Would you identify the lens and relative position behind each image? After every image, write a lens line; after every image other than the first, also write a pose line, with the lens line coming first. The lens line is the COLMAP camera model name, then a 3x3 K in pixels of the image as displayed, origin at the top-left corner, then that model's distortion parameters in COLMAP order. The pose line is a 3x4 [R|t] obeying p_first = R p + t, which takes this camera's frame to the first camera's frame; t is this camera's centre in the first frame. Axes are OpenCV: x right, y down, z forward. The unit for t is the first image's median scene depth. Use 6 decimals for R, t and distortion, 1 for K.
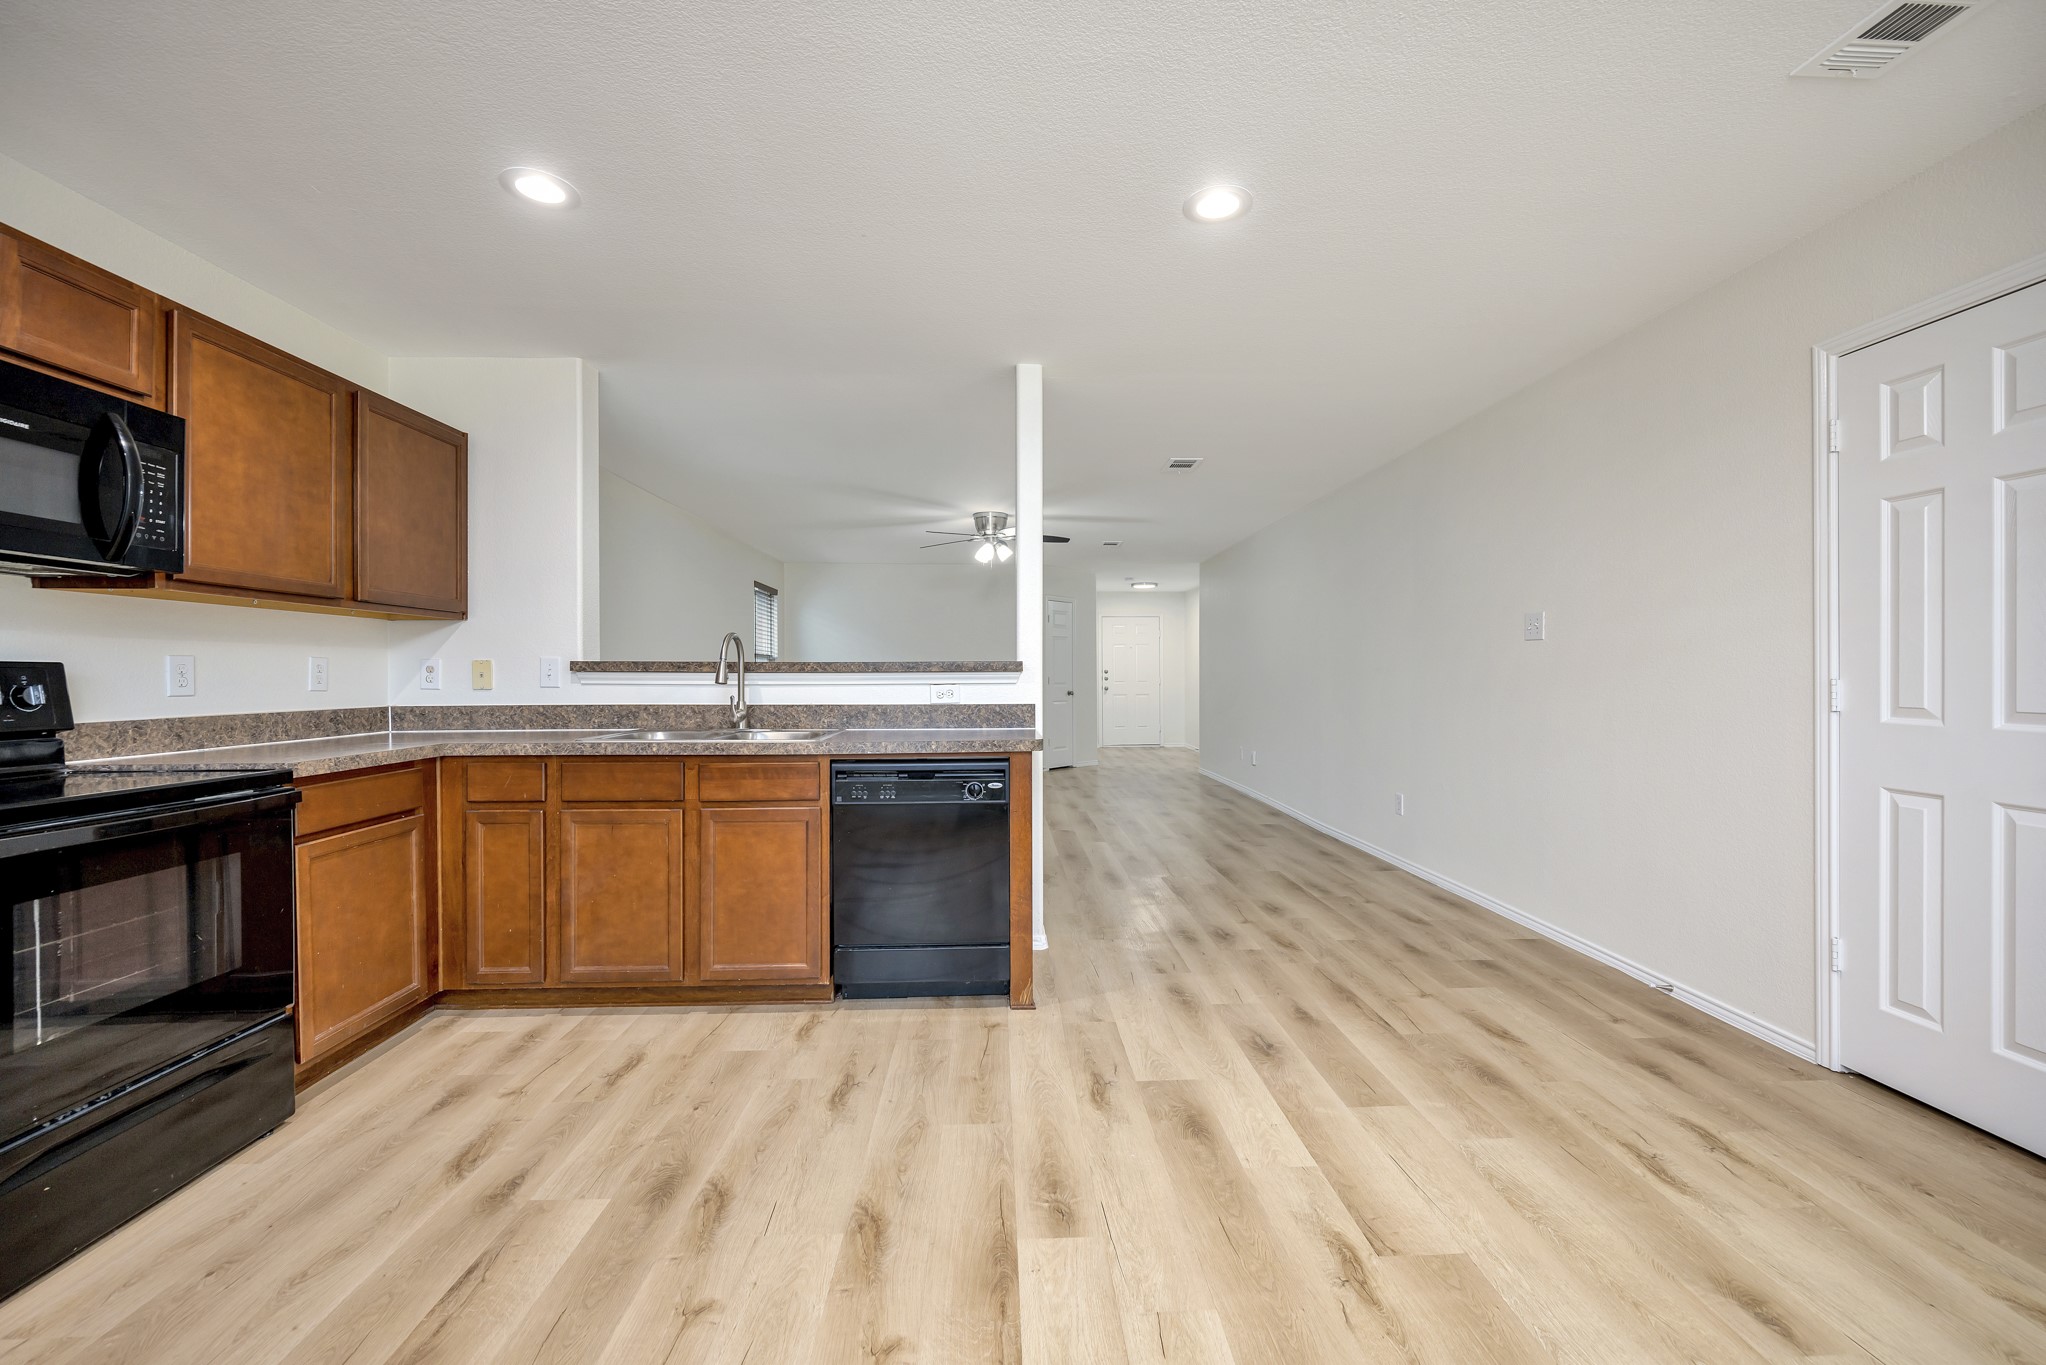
lens RADIAL K [[808.1, 0, 1034.4], [0, 808.1, 676.1], [0, 0, 1]] dist [0.000114, -0.000842]
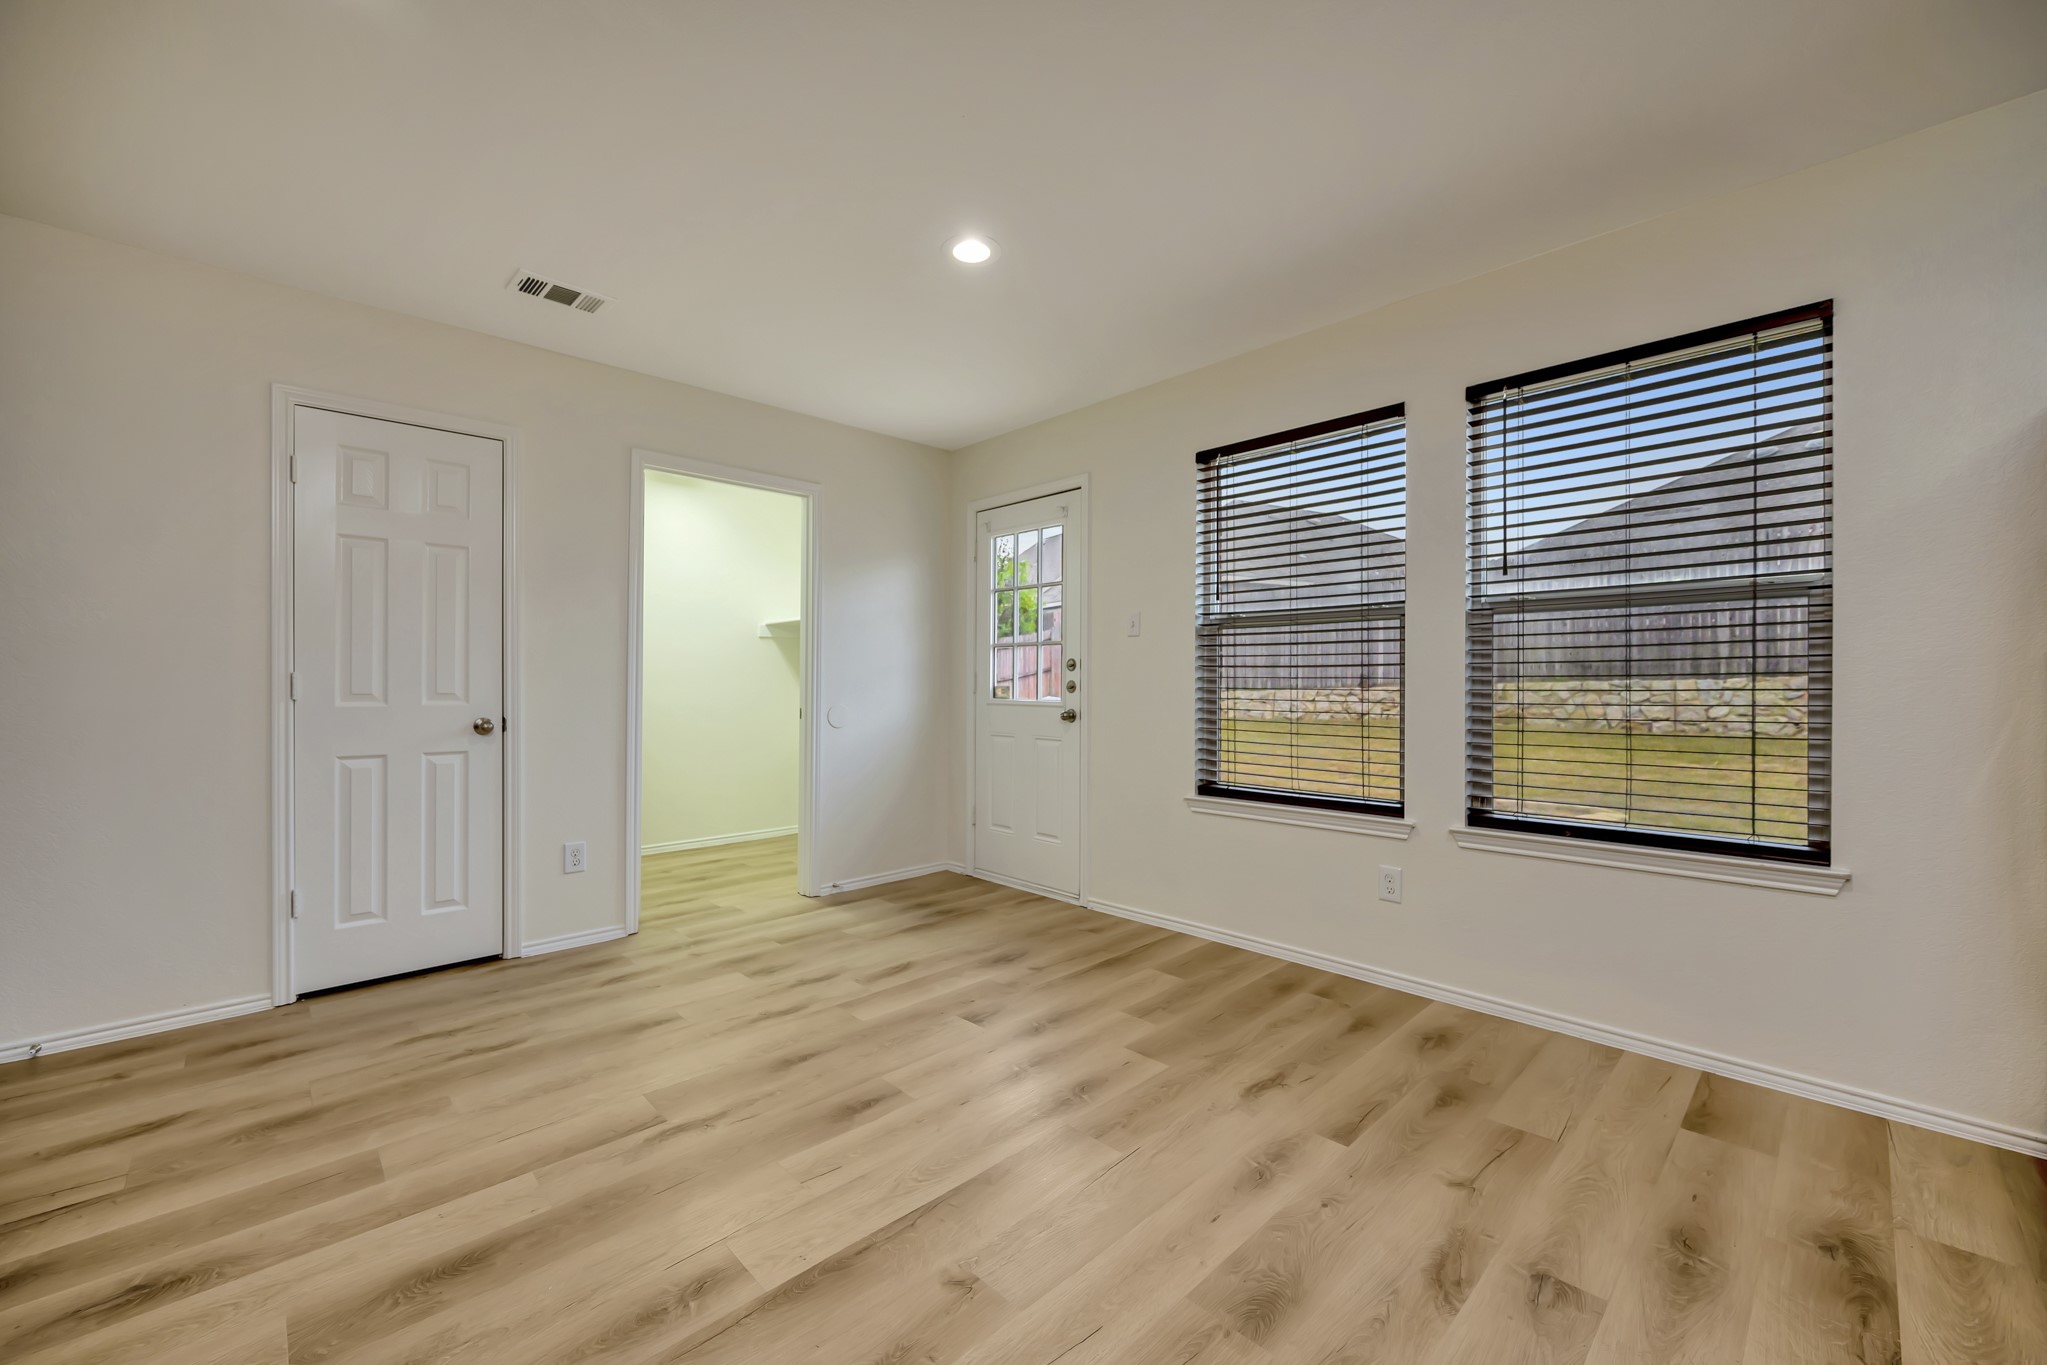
lens RADIAL K [[808.5, 0, 1028.8], [0, 808.5, 672.1], [0, 0, 1]] dist [0.000114, -0.000842]
pose [[-0.657739, 0.011871, 0.753153, -0.604395], [0.004906, 0.999922, -0.011476, 0.021067], [-0.753230, -0.003853, -0.657746, 0.936099]]
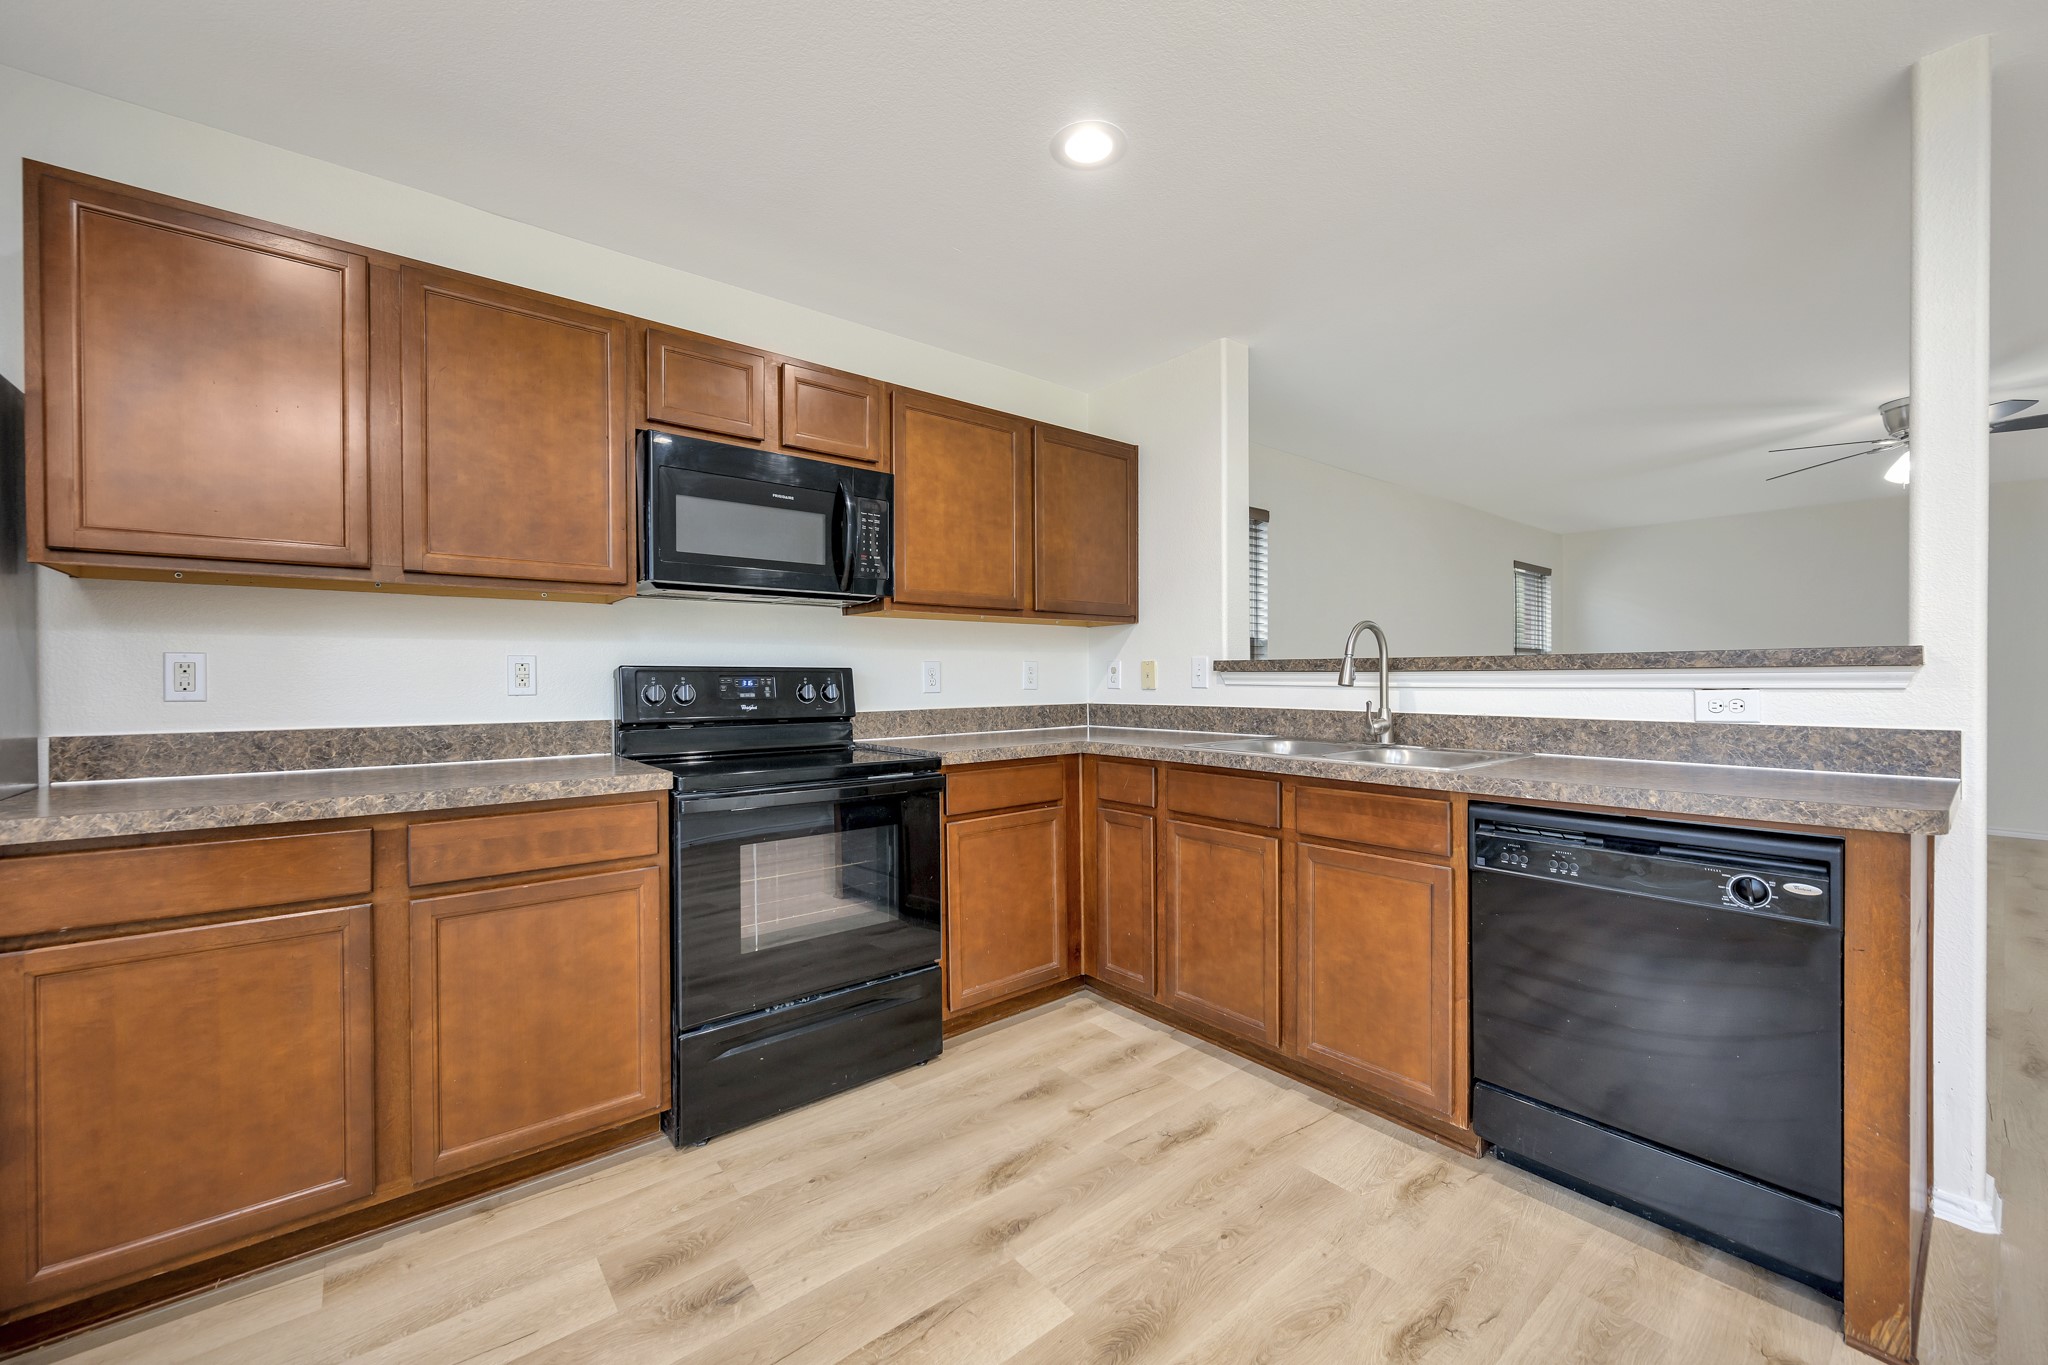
lens RADIAL K [[808.9, 0, 1030.1], [0, 808.9, 682.2], [0, 0, 1]] dist [0.000114, -0.000842]
pose [[0.599985, 0.004053, -0.800001, 0.077664], [0.003491, 0.999964, 0.007684, -0.001551], [0.800004, -0.007403, 0.599949, 0.349360]]
